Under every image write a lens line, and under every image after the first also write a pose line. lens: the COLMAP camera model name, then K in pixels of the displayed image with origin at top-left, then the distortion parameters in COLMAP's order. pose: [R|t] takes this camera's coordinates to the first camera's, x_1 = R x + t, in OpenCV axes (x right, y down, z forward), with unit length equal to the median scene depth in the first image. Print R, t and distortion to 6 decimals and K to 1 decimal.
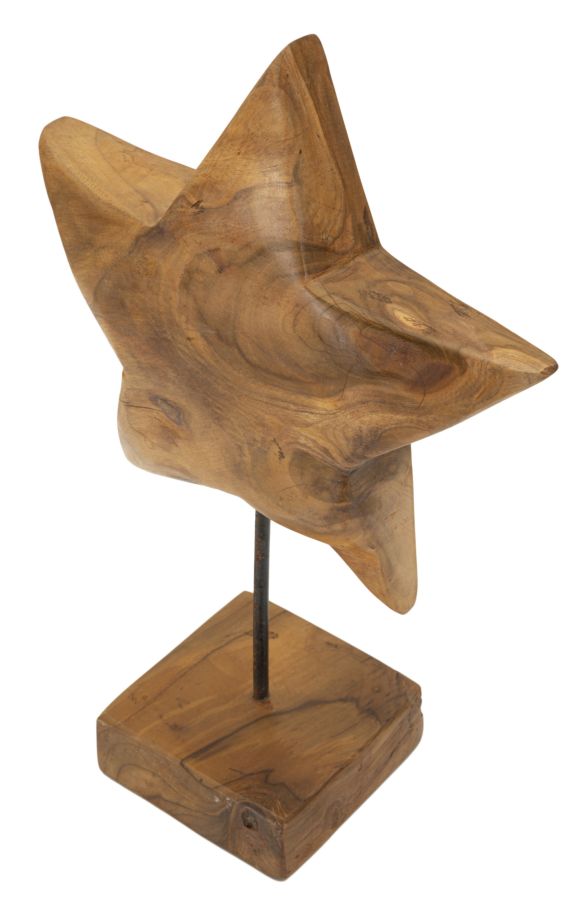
lens RADIAL K [[2245.2, 0, 290.5], [0, 2245.2, 450.0], [0, 0, 1]] dist [0.418528, 0.216673]
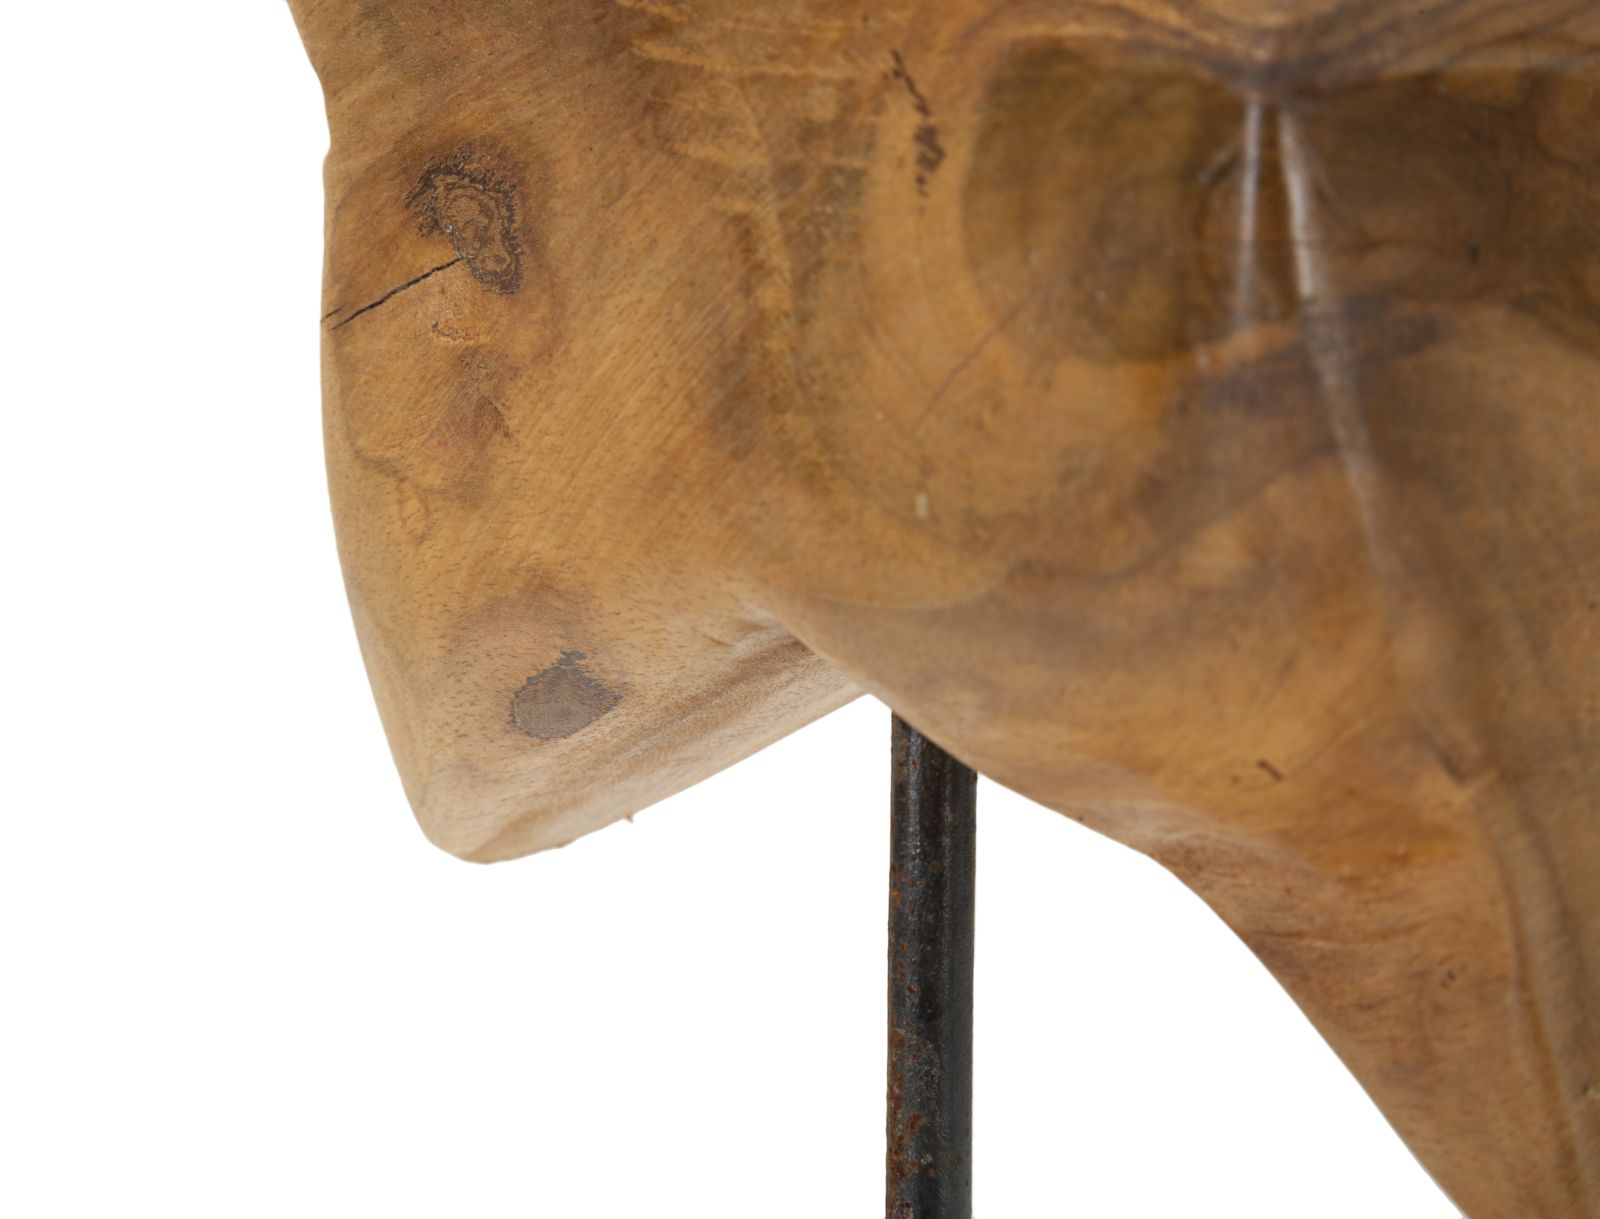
lens RADIAL K [[4139.0, 0, 755.4], [0, 4139.0, 609.3], [0, 0, 1]] dist [0.239645, 0.231365]
pose [[0.964419, 0.027507, -0.262944, 0.067771], [-0.149683, 0.876625, -0.457299, 0.180522], [0.217924, 0.480387, 0.849551, 0.746474]]
